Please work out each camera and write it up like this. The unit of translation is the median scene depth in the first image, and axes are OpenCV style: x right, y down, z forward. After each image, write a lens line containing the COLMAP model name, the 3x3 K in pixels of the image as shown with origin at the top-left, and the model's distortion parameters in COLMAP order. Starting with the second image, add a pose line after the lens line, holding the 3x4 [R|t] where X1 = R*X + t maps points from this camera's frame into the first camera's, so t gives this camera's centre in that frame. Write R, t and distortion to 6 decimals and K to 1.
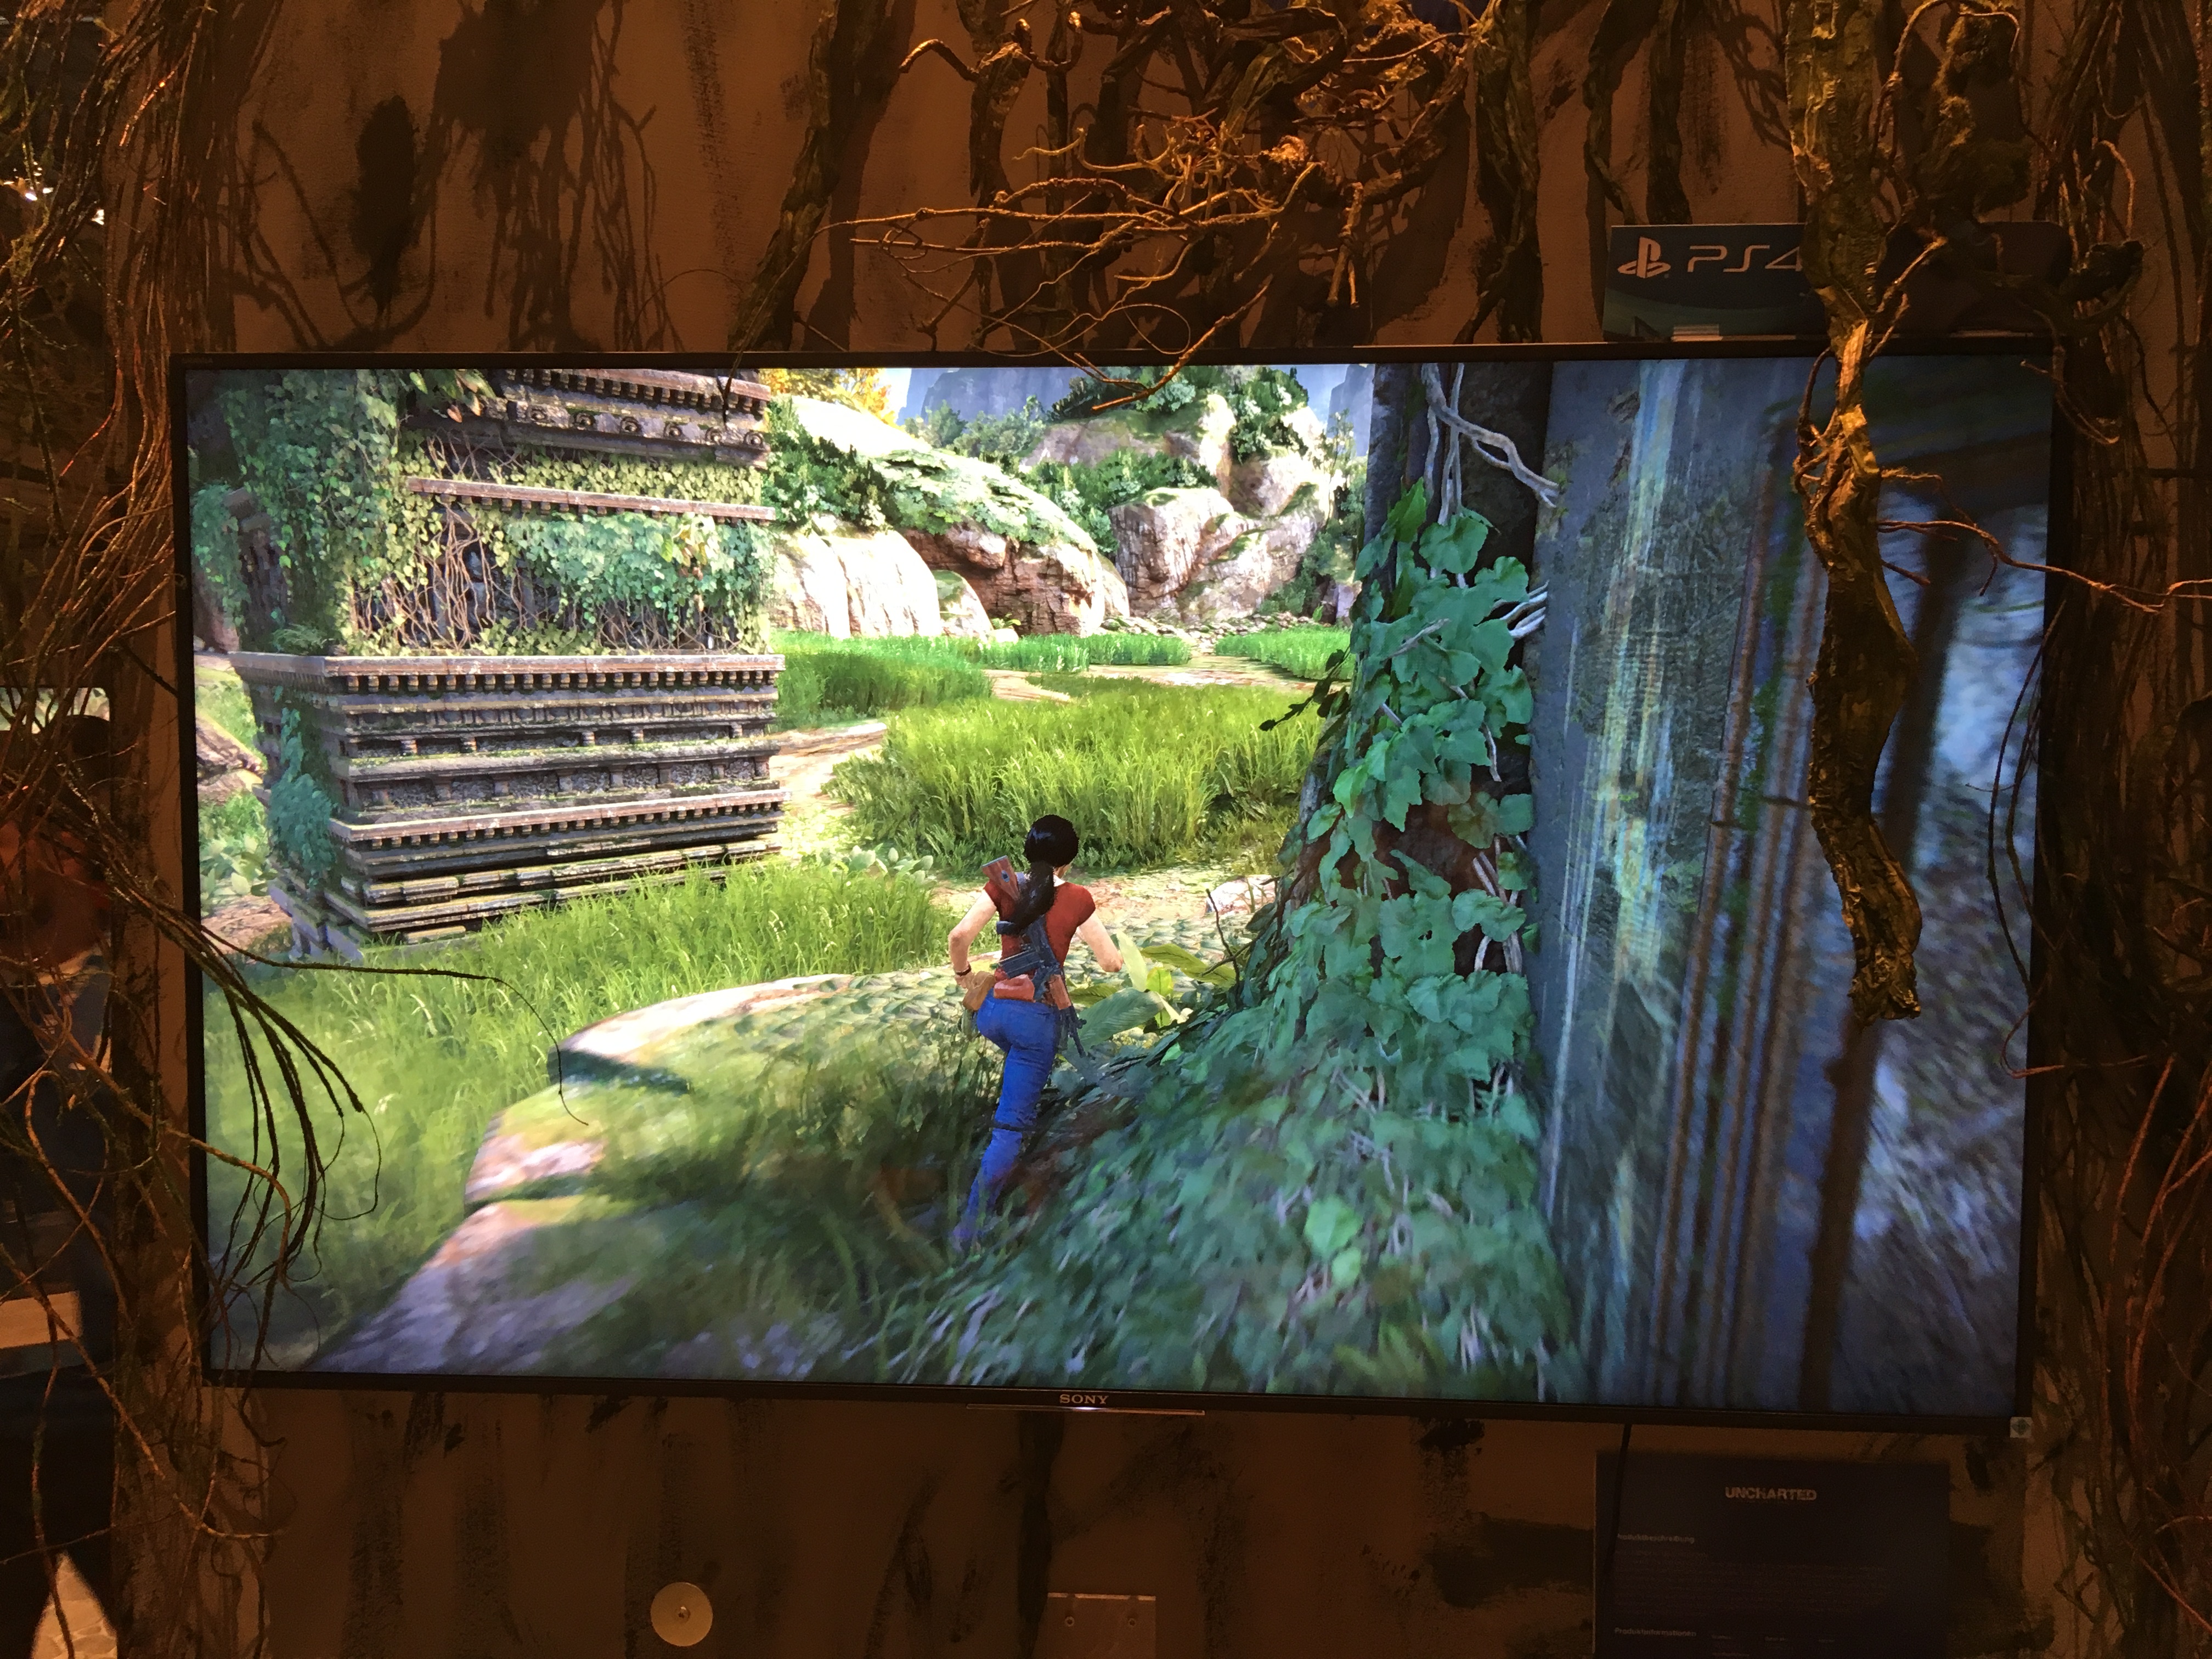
lens RADIAL K [[1889.1, 0, 1125.2], [0, 1889.1, 834.0], [0, 0, 1]] dist [0.001941, -0.003903]
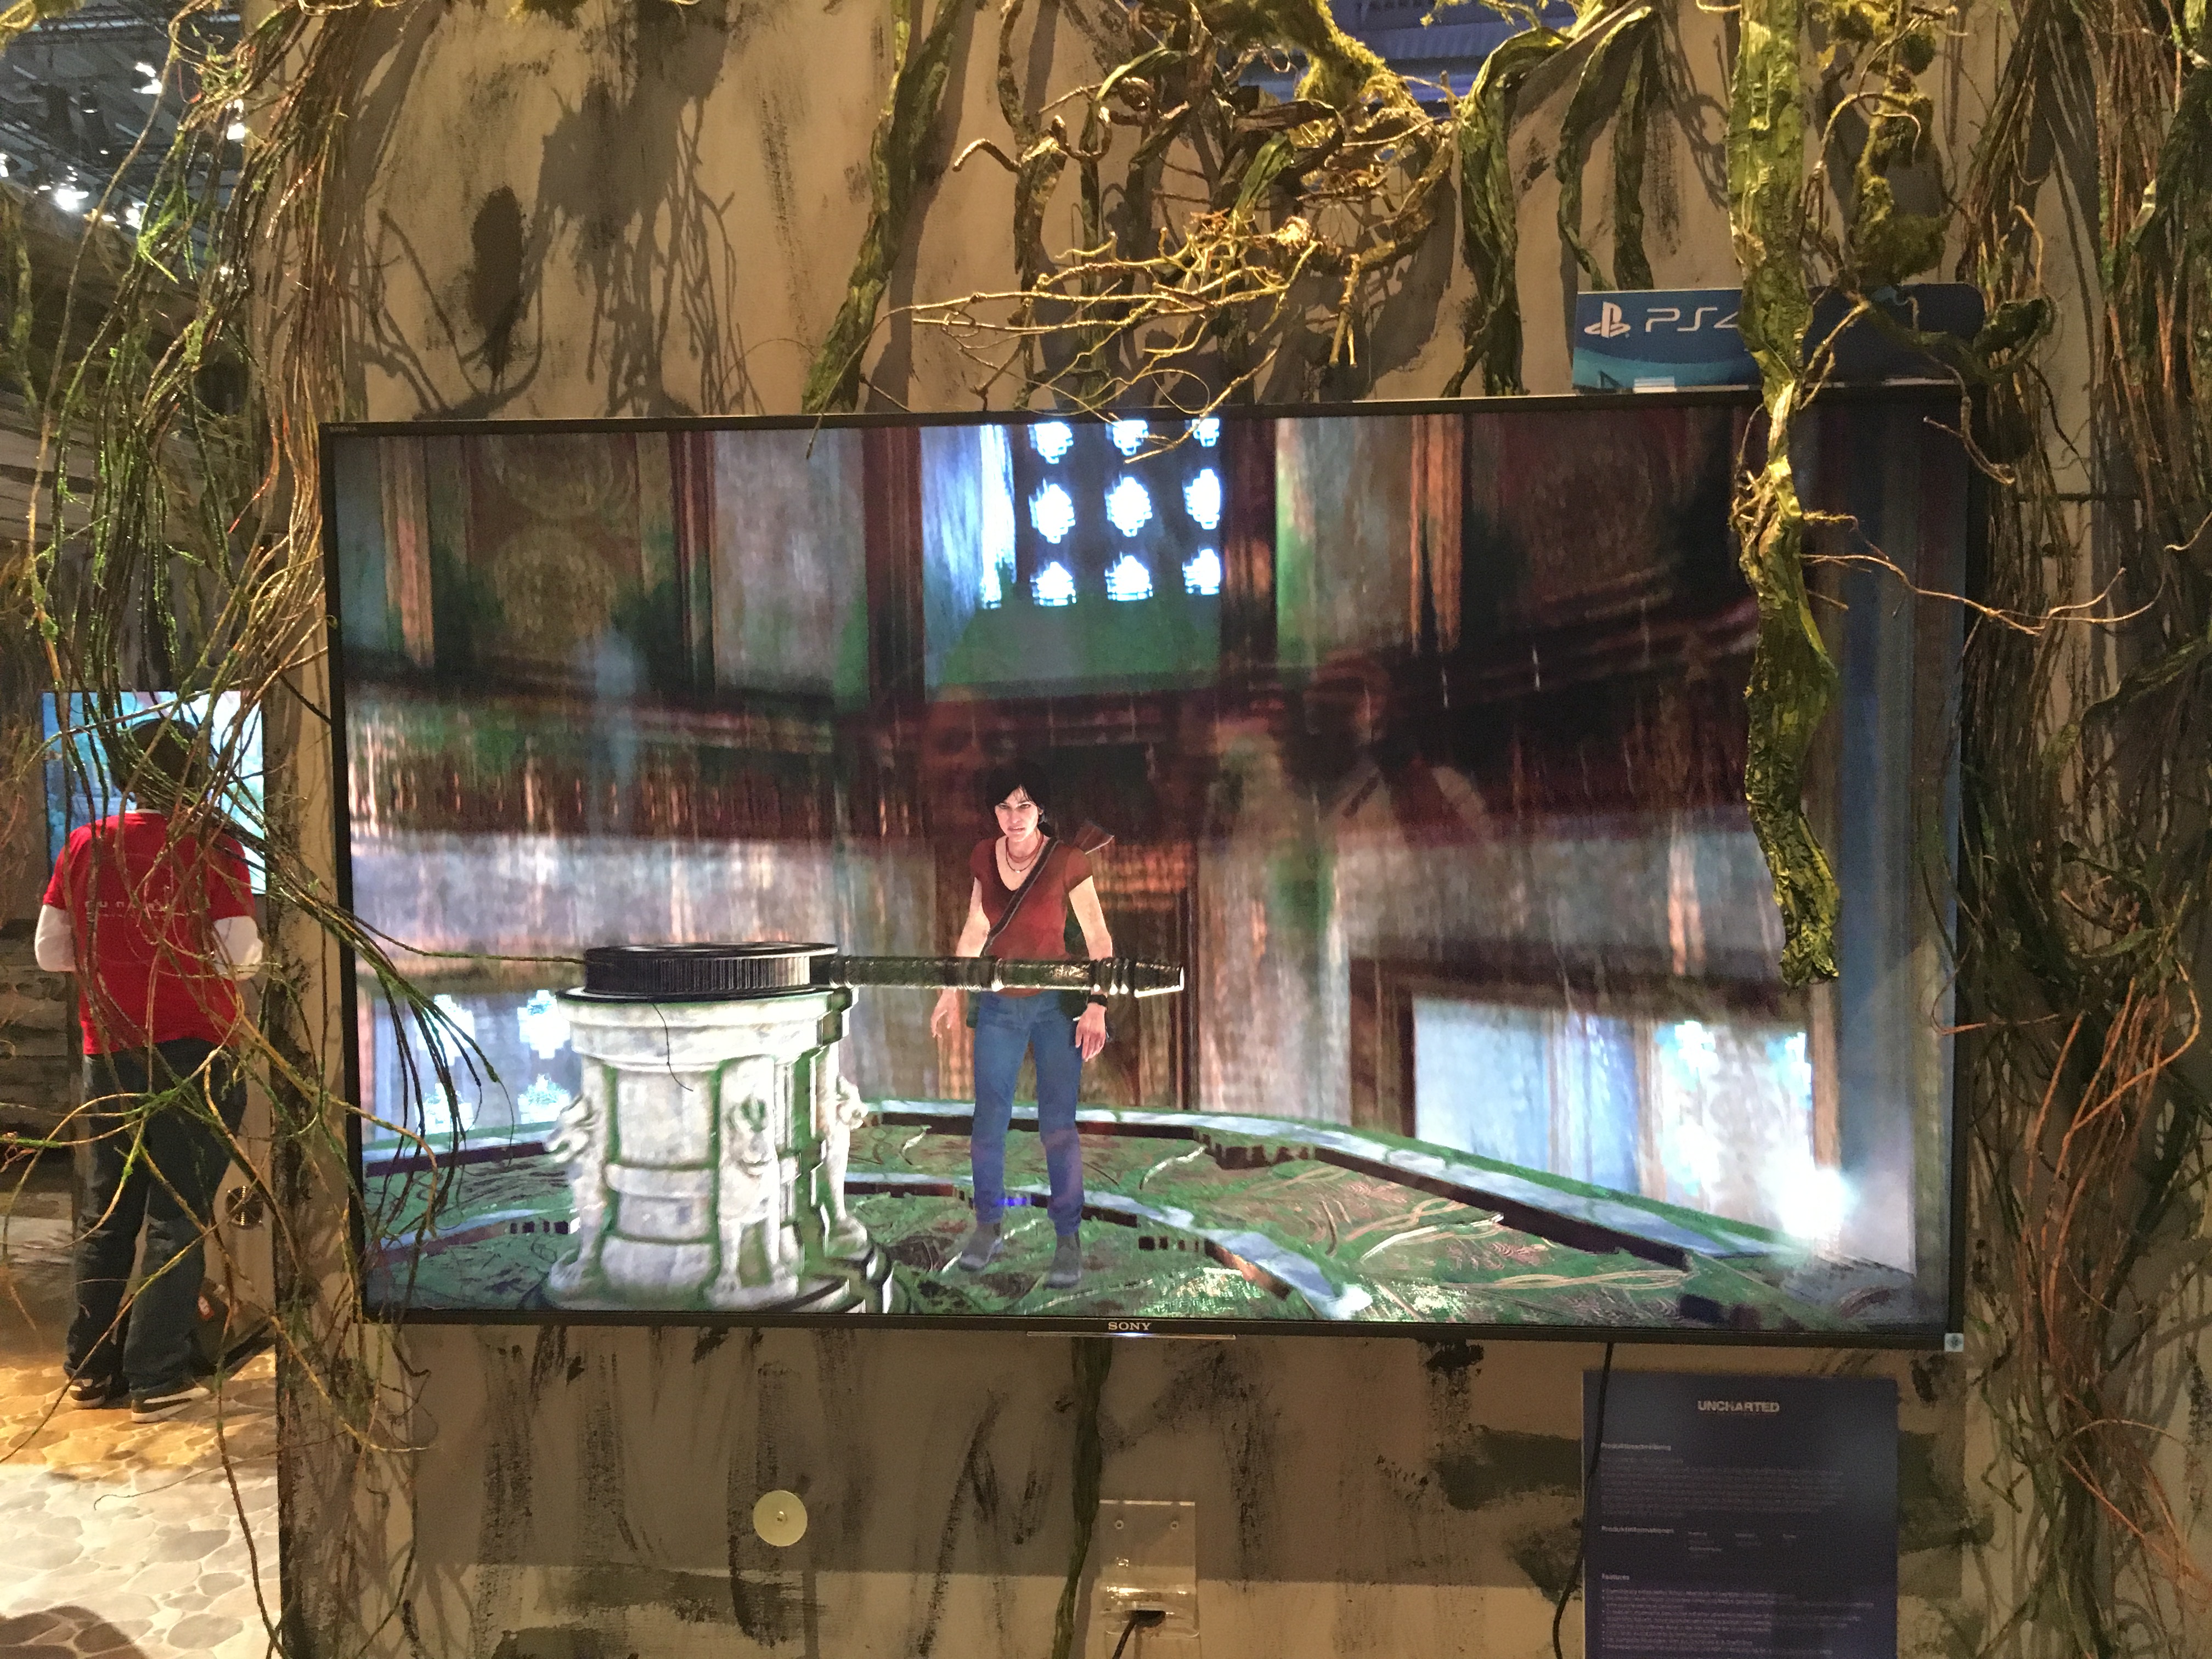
lens RADIAL K [[1940.1, 0, 1106.0], [0, 1940.1, 829.5], [0, 0, 1]] dist [0.007199, -0.000739]
pose [[0.999546, -0.013974, -0.026708, -0.000433], [0.014208, 0.999862, 0.008588, -0.011206], [0.026584, -0.008964, 0.999606, -0.169271]]
